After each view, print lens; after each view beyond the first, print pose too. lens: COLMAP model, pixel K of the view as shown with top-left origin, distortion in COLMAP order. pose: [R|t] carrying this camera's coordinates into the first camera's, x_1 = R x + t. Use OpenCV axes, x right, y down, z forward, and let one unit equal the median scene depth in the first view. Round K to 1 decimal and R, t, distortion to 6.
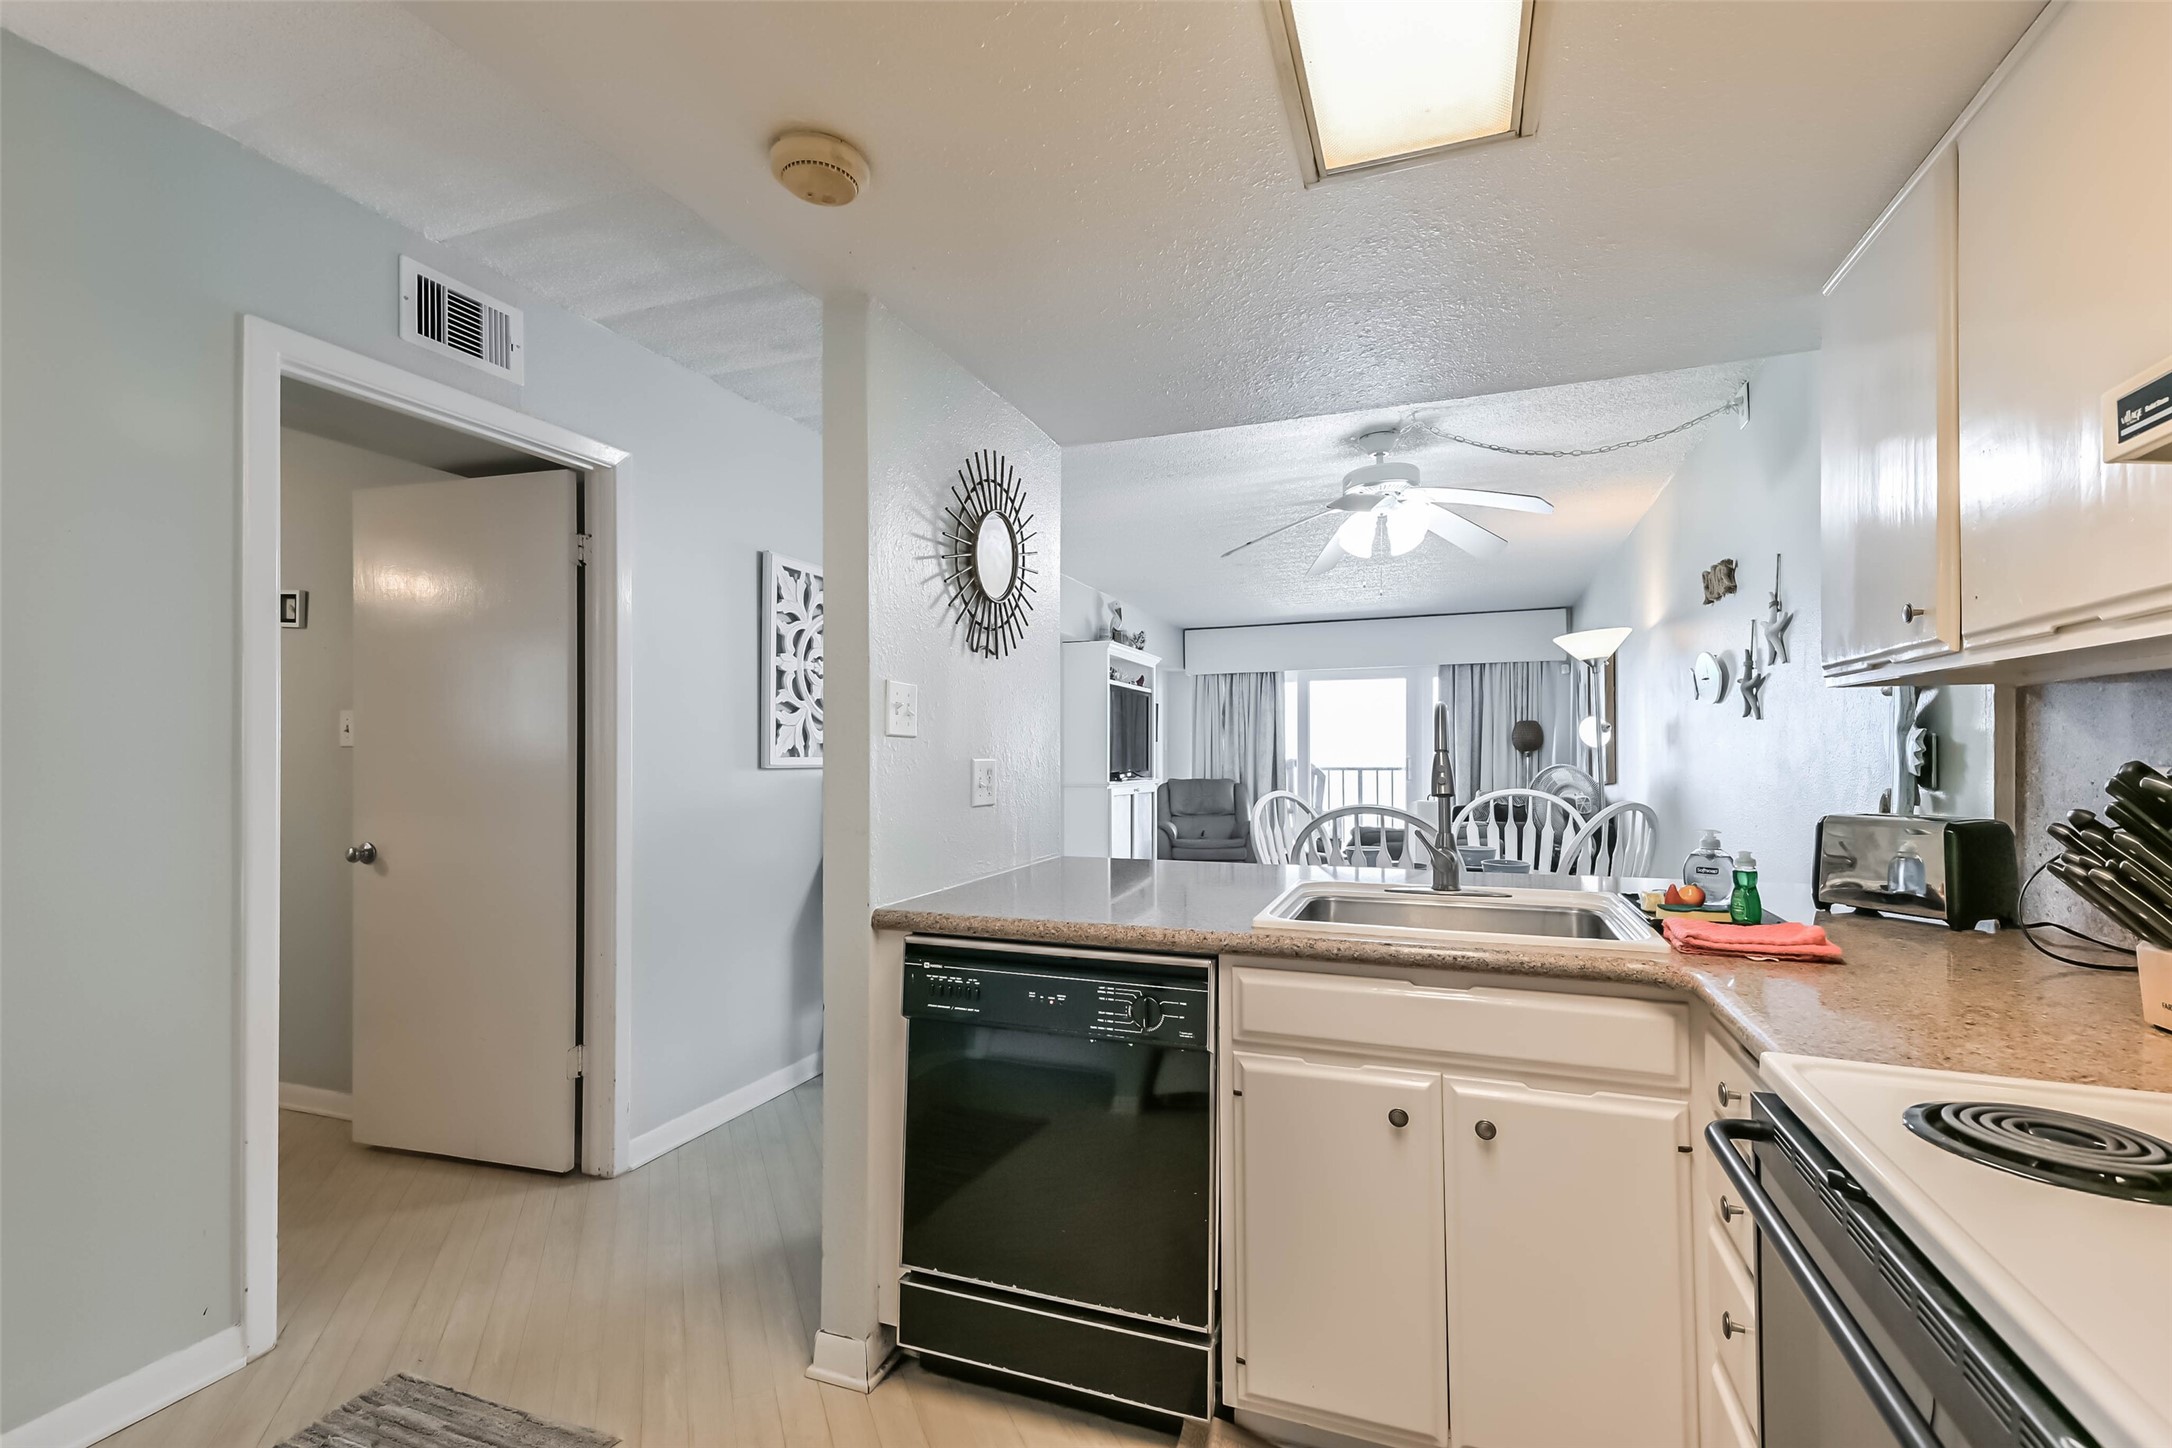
lens RADIAL K [[958.7, 0, 1083.6], [0, 958.7, 749.8], [0, 0, 1]] dist [0.016220, -0.000751]
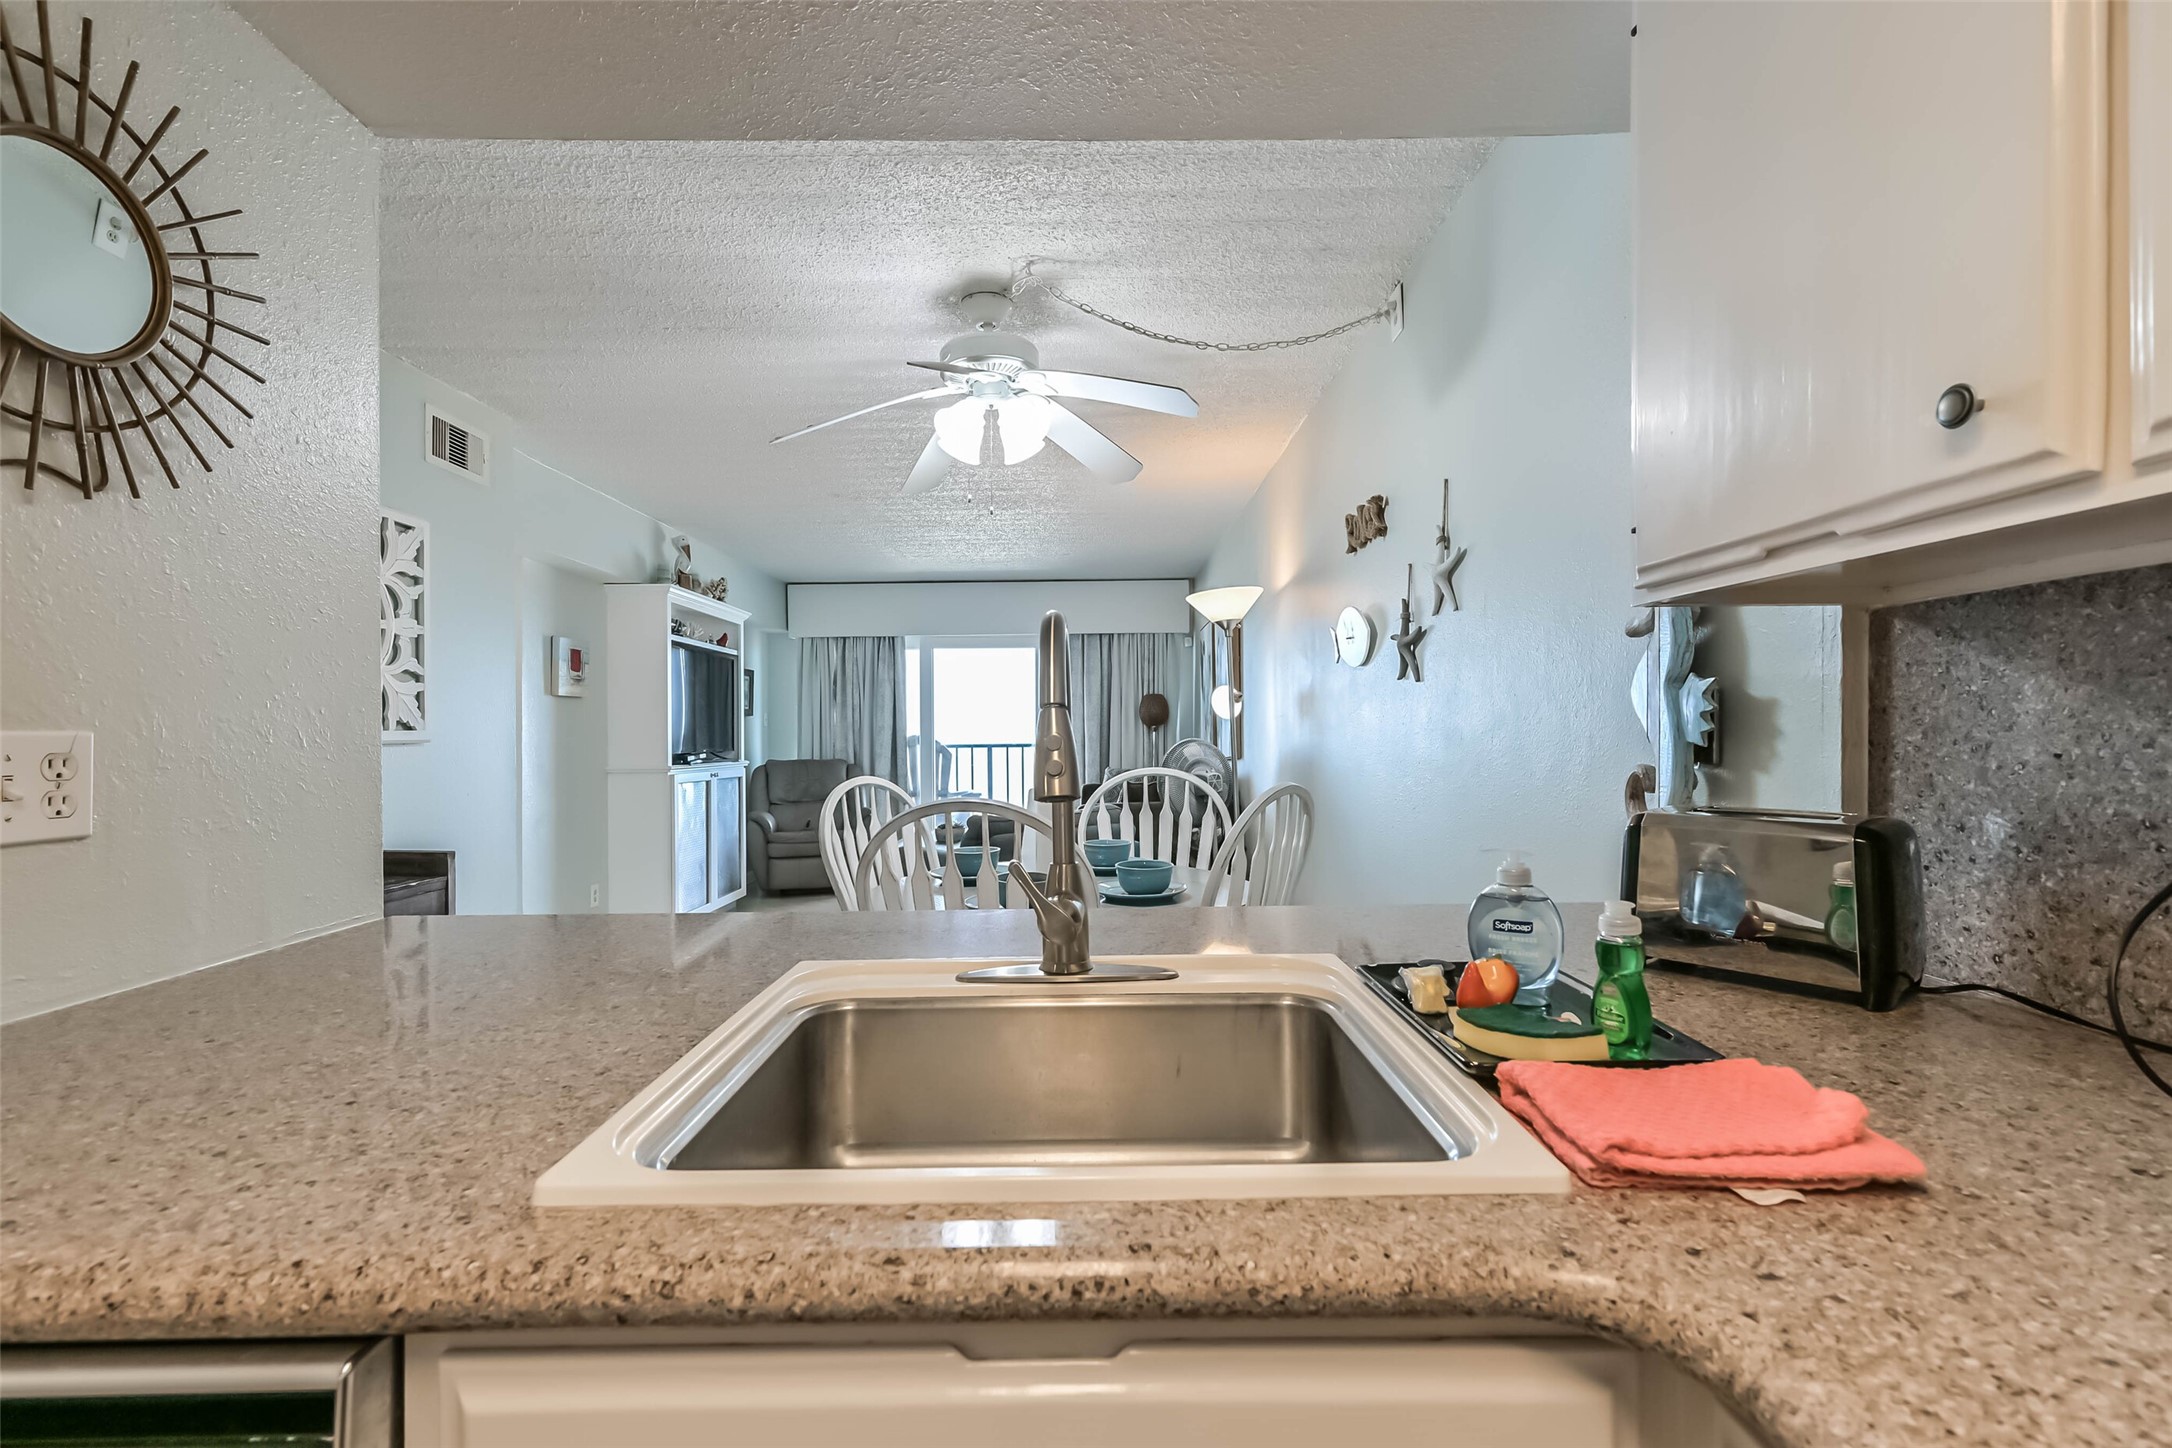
lens RADIAL K [[965.2, 0, 1089.6], [0, 965.2, 733.8], [0, 0, 1]] dist [0.013026, -0.000343]
pose [[0.931077, -0.005823, 0.364776, 0.123248], [0.003505, 0.999969, 0.007018, 0.006987], [-0.364805, -0.005256, 0.931069, 0.314749]]
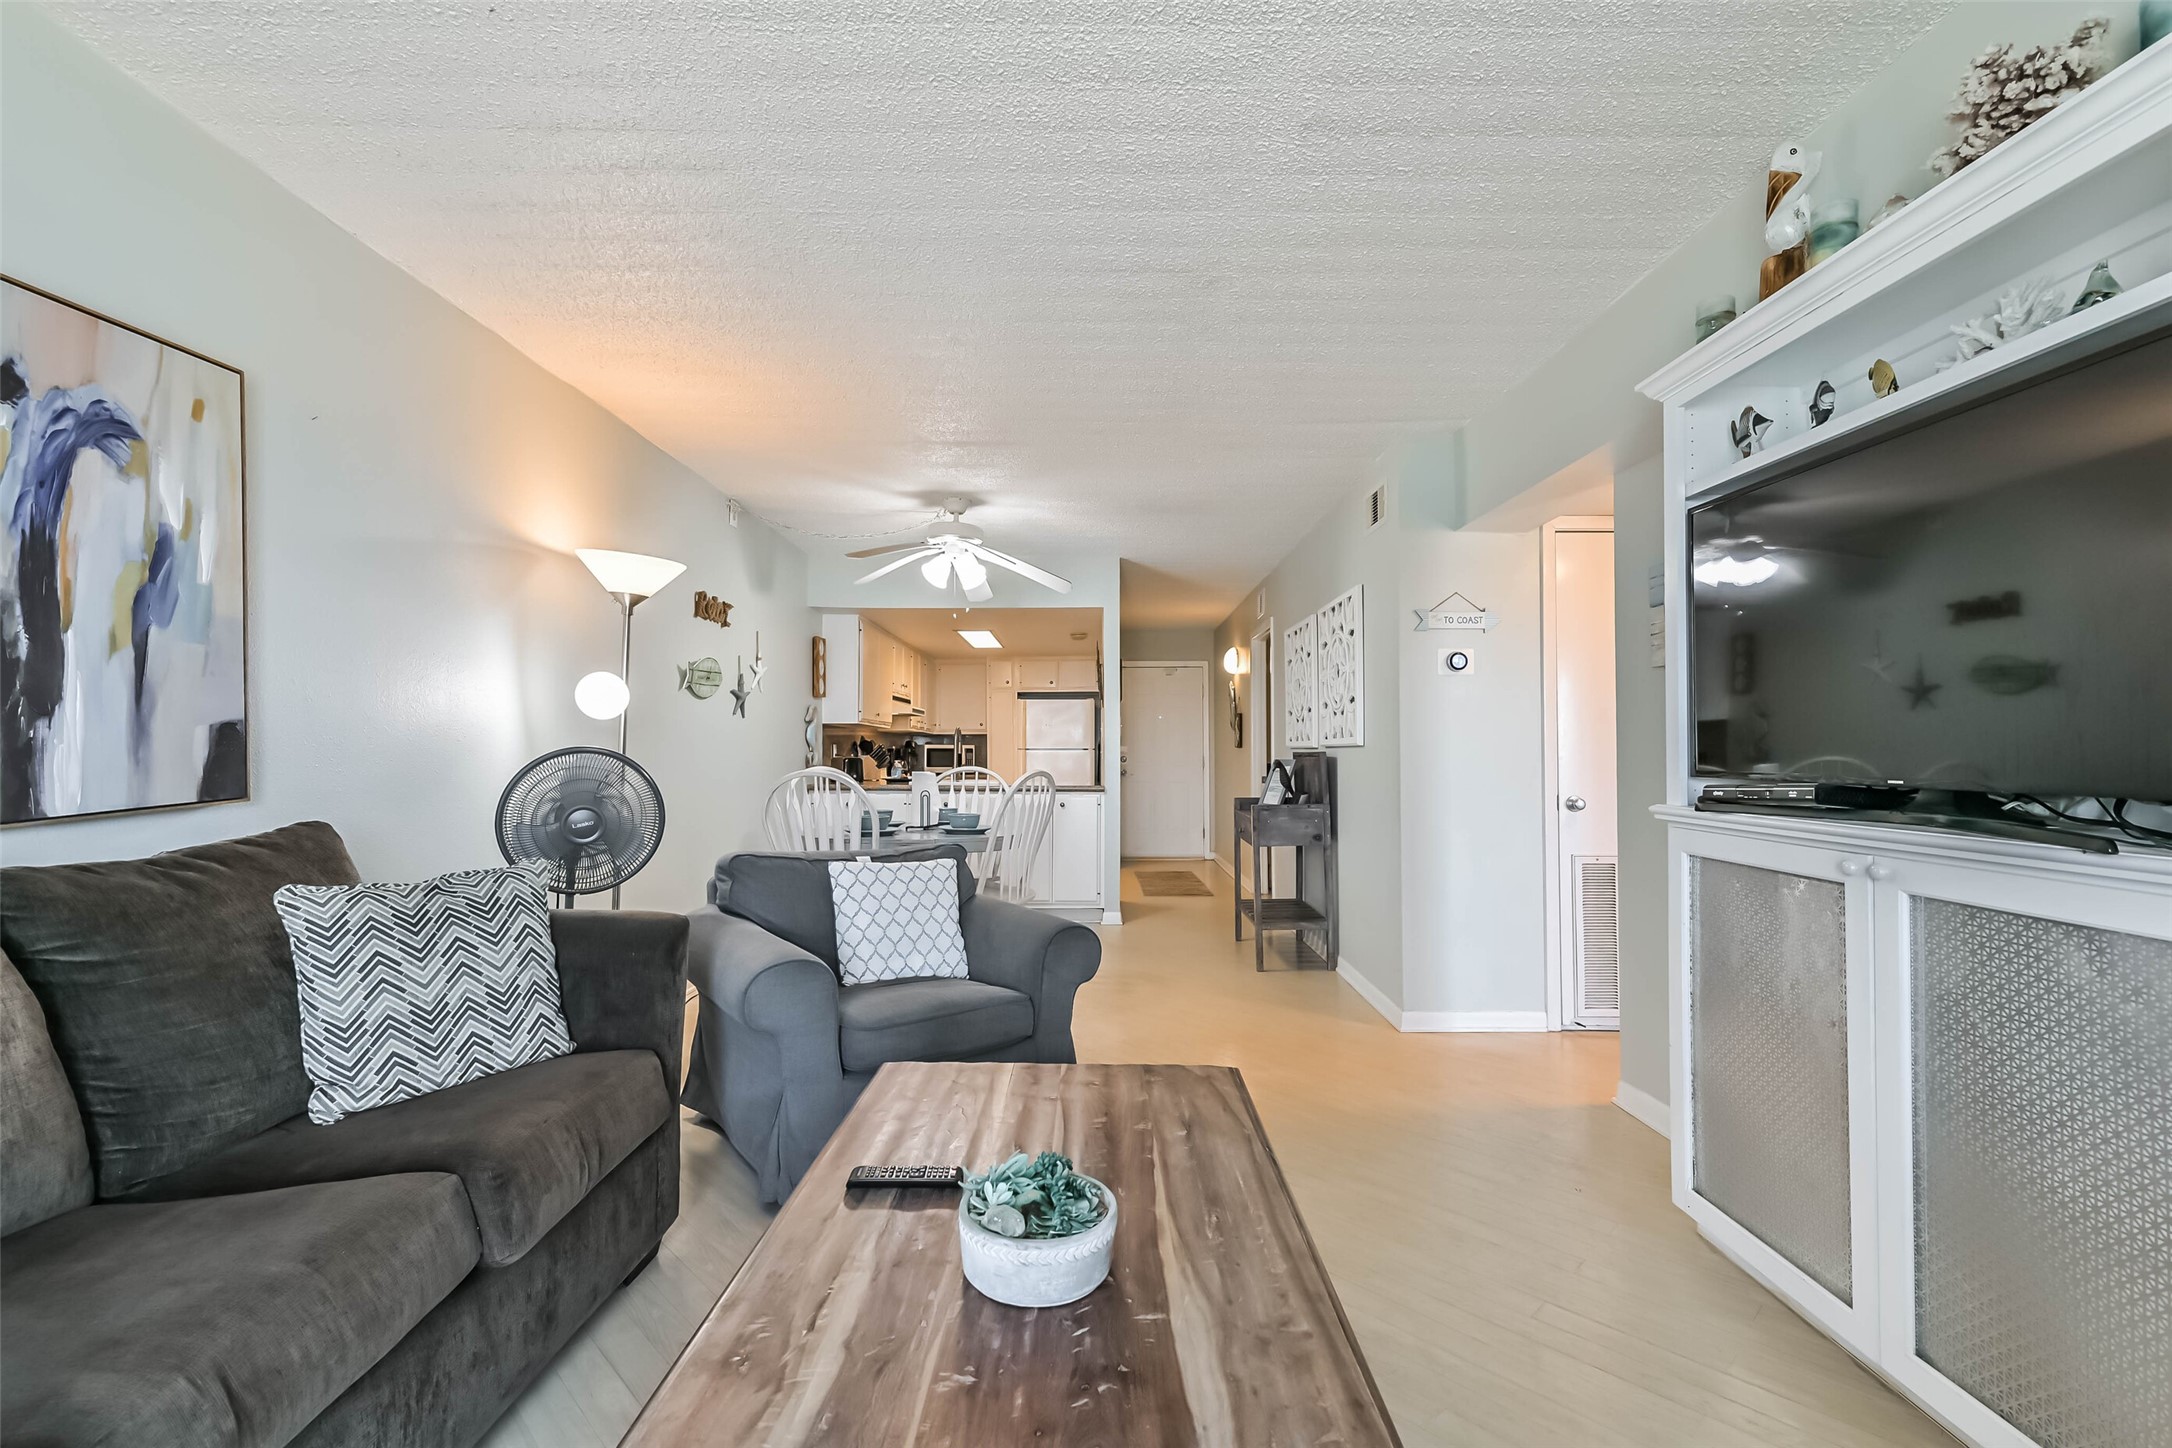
lens RADIAL K [[943.0, 0, 1082.8], [0, 943.0, 739.8], [0, 0, 1]] dist [0.018569, -0.003645]
pose [[-0.935737, -0.006036, -0.352648, 0.711818], [0.000373, 0.999836, -0.018101, 0.037387], [0.352699, -0.017069, -0.935581, 2.692855]]
